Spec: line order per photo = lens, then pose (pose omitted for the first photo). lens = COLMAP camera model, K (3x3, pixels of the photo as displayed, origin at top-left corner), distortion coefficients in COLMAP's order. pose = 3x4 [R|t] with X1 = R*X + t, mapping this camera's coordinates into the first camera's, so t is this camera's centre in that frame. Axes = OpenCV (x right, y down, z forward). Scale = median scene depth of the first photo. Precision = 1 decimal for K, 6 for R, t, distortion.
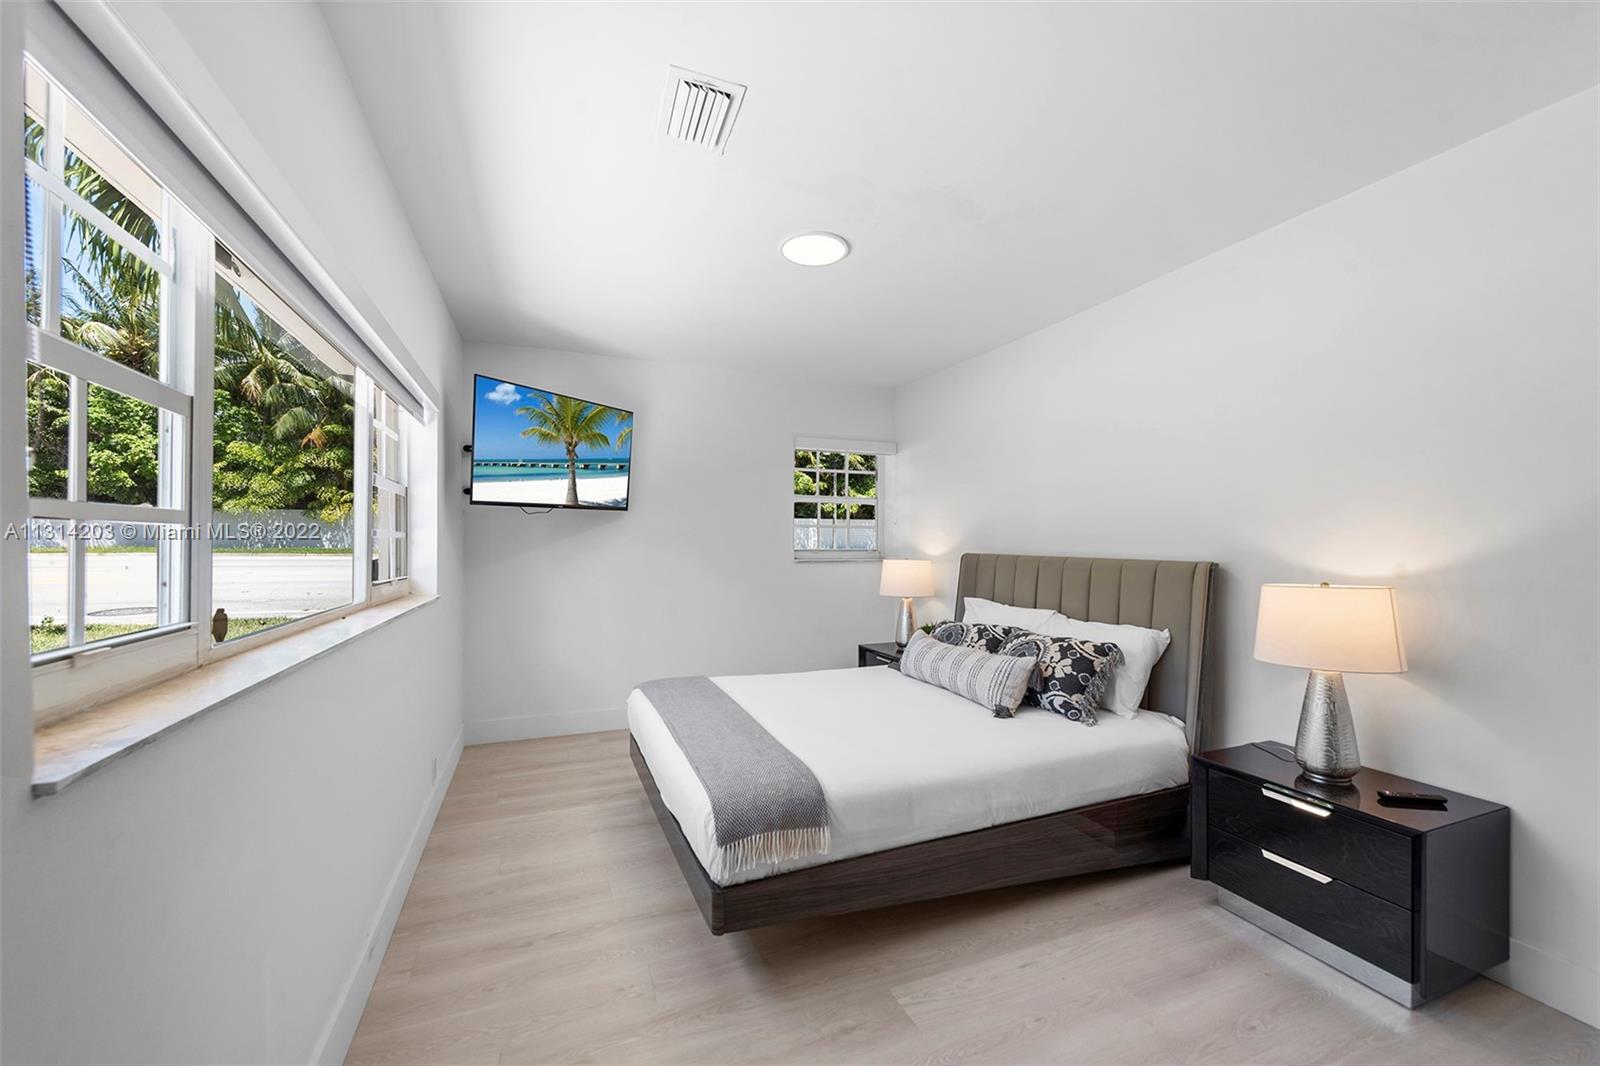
lens RADIAL K [[637.1, 0, 803.4], [0, 637.1, 528.0], [0, 0, 1]] dist [-0.000272, 0.000028]
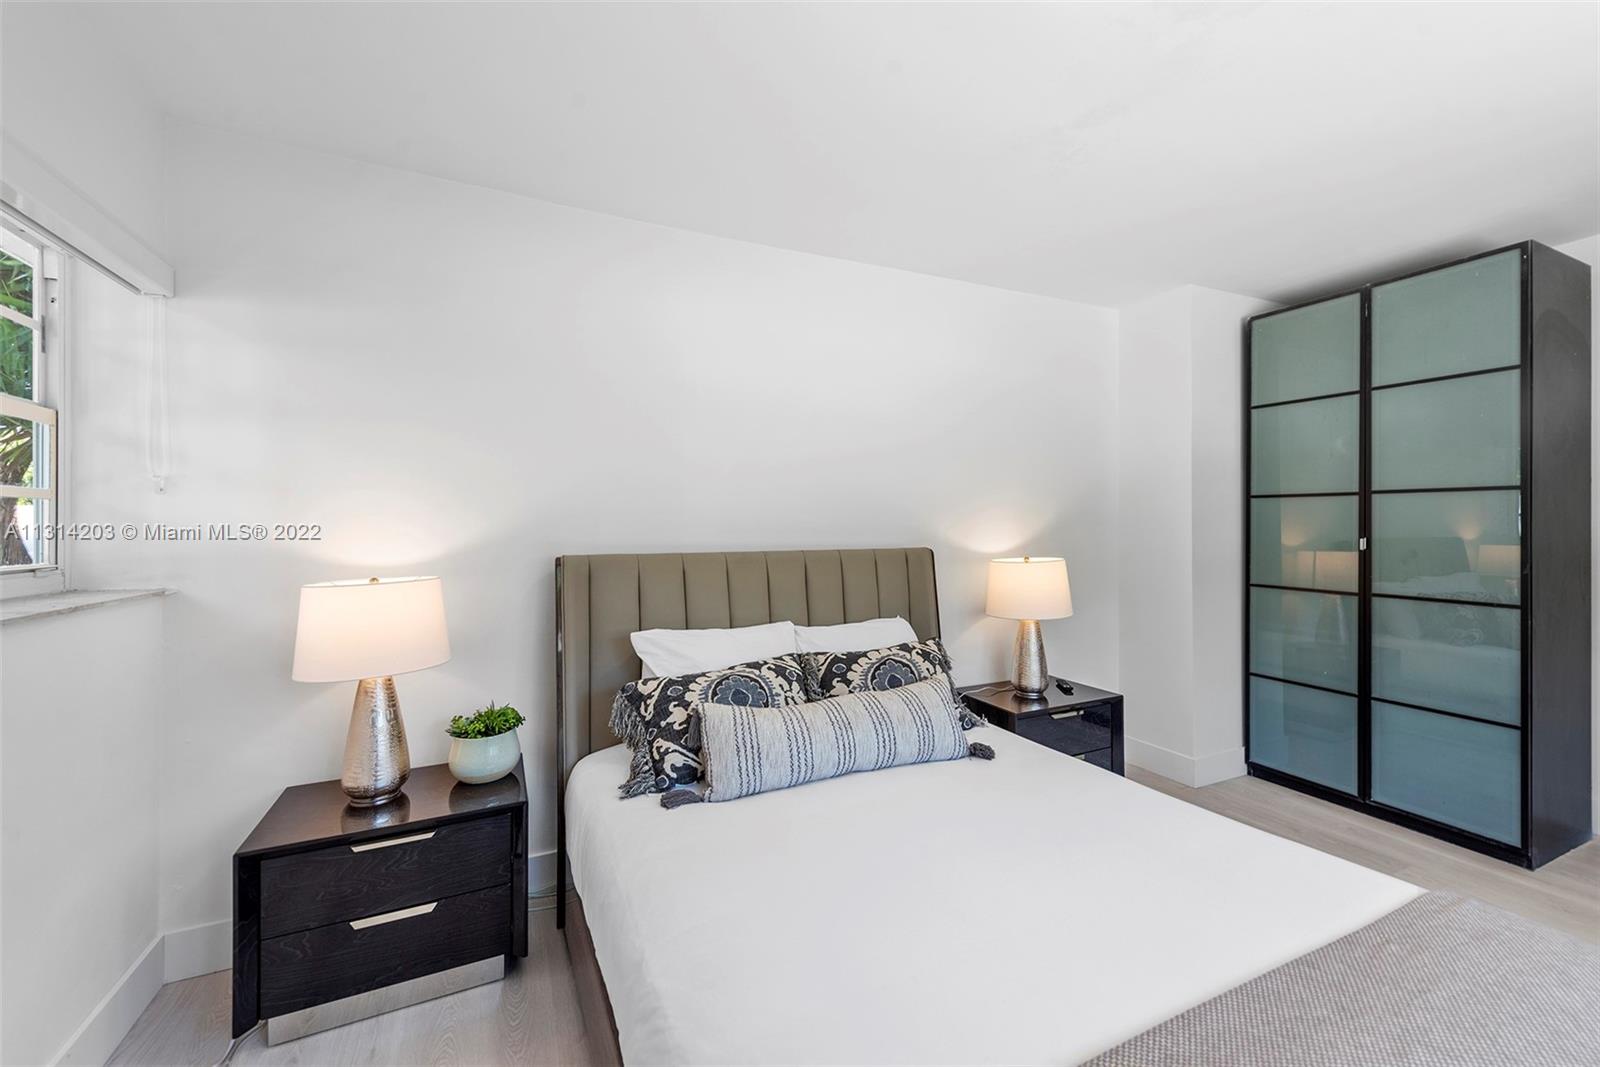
lens RADIAL K [[637.1, 0, 803.4], [0, 637.1, 528.5], [0, 0, 1]] dist [-0.000272, 0.000028]
pose [[-0.073171, -0.011108, 0.997258, -0.358053], [-0.009055, 0.999904, 0.010473, 0.010905], [-0.997278, -0.008264, -0.073265, 1.059403]]
